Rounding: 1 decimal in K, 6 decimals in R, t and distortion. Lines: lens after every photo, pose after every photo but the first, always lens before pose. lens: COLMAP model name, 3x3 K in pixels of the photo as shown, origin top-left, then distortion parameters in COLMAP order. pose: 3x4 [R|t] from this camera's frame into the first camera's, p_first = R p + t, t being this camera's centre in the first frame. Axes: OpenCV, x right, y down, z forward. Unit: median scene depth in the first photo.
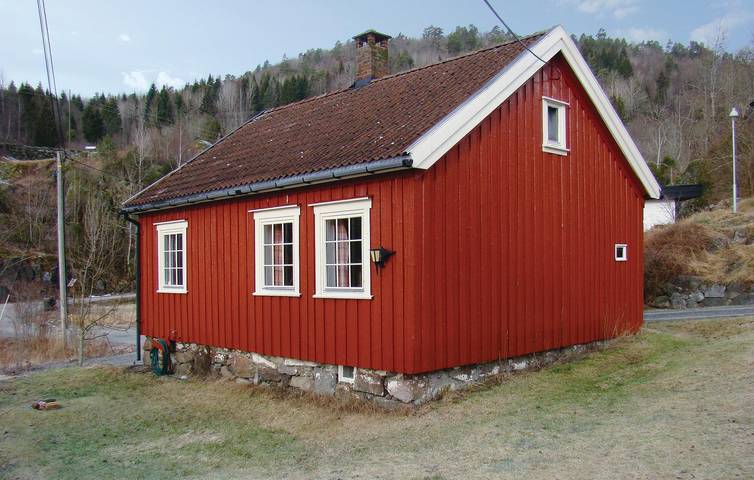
lens RADIAL K [[764.1, 0, 377.0], [0, 764.1, 240.0], [0, 0, 1]] dist [-0.219326, 0.141658]
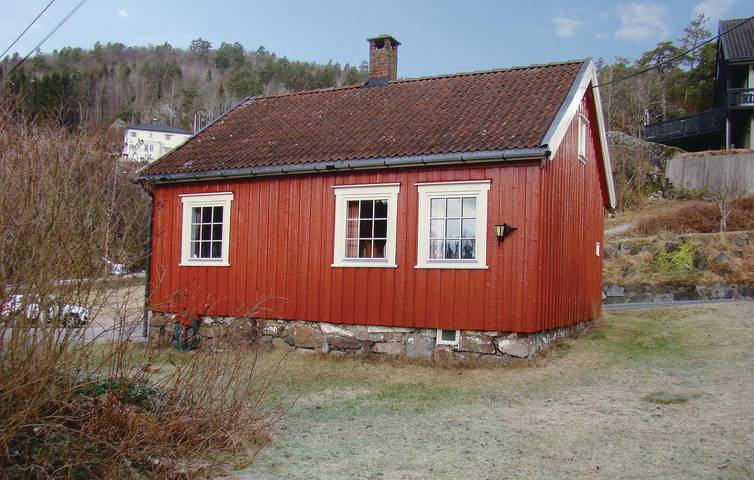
lens RADIAL K [[764.1, 0, 377.0], [0, 764.1, 240.0], [0, 0, 1]] dist [-0.219326, 0.141658]
pose [[0.929562, 0.061053, 0.363576, -0.490513], [-0.050415, 0.997979, -0.038687, 0.073593], [-0.365203, 0.017632, 0.930761, -0.003609]]
